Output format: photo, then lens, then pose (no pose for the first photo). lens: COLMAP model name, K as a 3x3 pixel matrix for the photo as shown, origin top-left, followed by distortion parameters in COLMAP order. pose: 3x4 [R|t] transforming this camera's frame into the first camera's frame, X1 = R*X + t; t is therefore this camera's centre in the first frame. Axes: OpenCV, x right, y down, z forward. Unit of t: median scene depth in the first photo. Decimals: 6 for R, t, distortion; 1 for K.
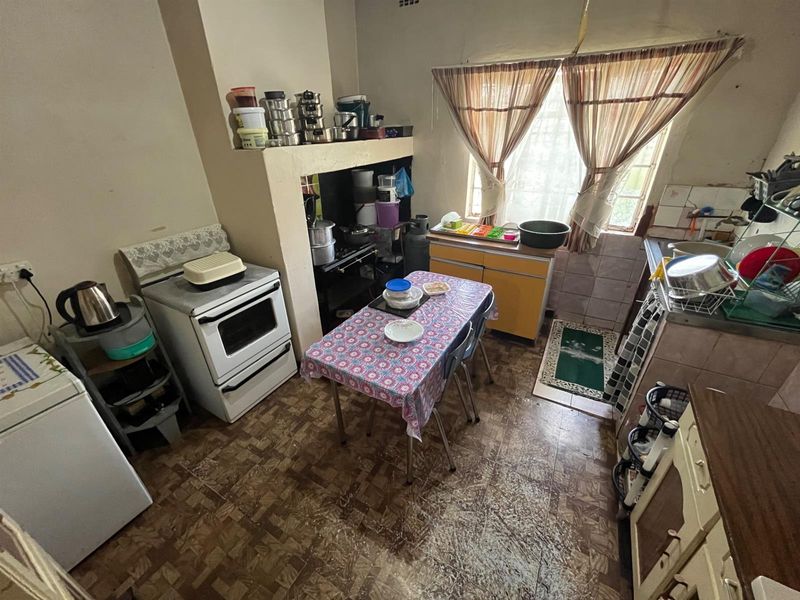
lens RADIAL K [[325.8, 0, 397.3], [0, 325.8, 300.2], [0, 0, 1]] dist [0.001233, -0.000336]
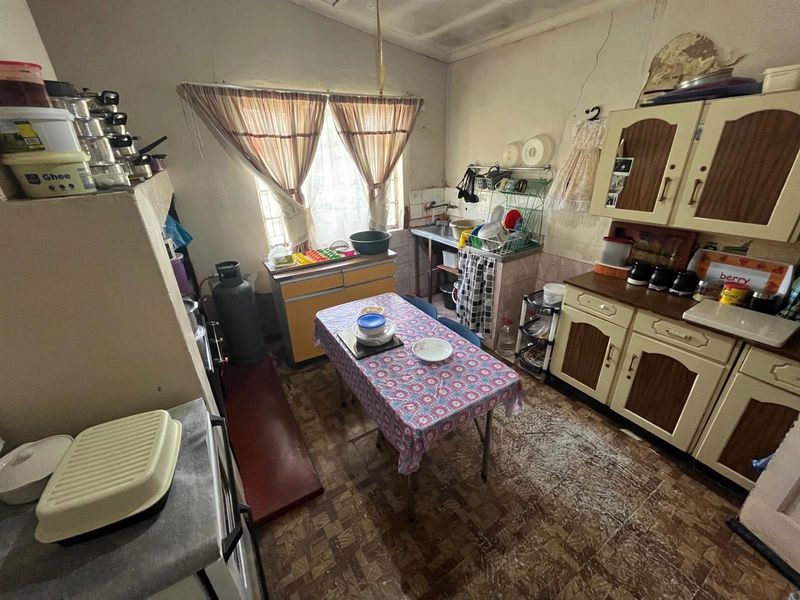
lens RADIAL K [[325.8, 0, 399.0], [0, 325.8, 300.2], [0, 0, 1]] dist [0.001233, -0.000336]
pose [[0.474751, -0.364449, 0.801117, -0.555354], [0.429515, 0.890424, 0.150541, -0.167468], [-0.768198, 0.272622, 0.579266, 0.345521]]
